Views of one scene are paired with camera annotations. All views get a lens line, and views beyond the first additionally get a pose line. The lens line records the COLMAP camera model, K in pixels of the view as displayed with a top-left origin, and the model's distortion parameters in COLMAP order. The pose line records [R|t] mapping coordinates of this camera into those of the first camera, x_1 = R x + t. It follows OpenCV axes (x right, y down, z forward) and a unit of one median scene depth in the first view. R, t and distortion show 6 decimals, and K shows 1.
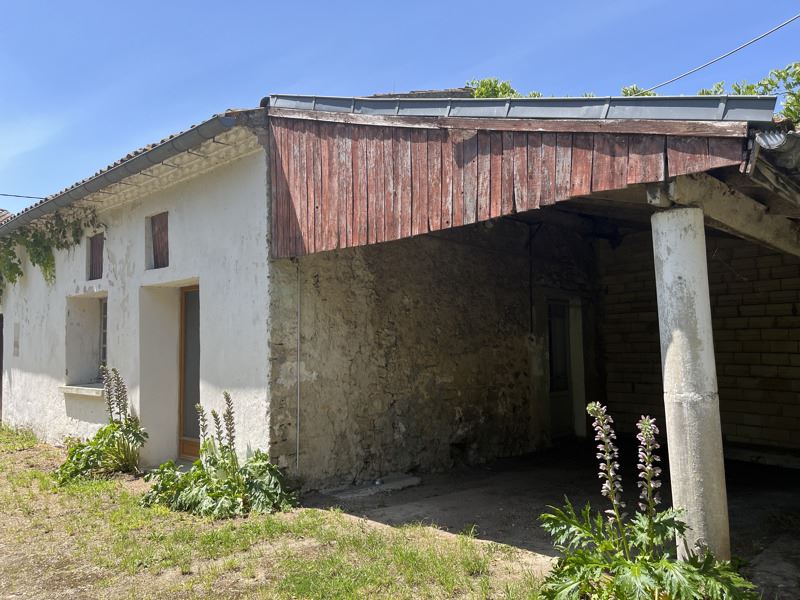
lens RADIAL K [[601.1, 0, 400.0], [0, 601.1, 300.0], [0, 0, 1]] dist [0.080573, -0.124702]
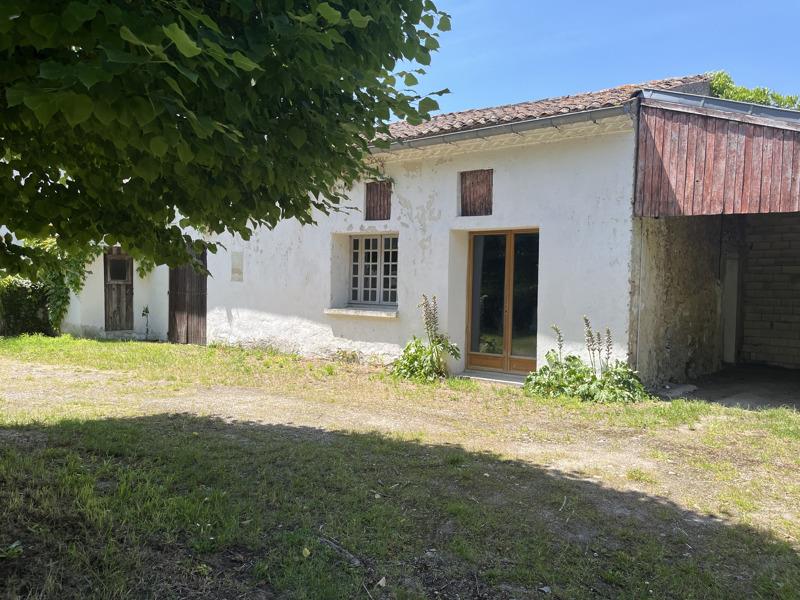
lens RADIAL K [[601.1, 0, 400.0], [0, 601.1, 300.0], [0, 0, 1]] dist [0.080573, -0.124702]
pose [[0.994070, 0.035545, 0.102768, -0.850986], [-0.045648, 0.994169, 0.097698, 0.006550], [-0.098696, -0.101810, 0.989896, -0.277768]]
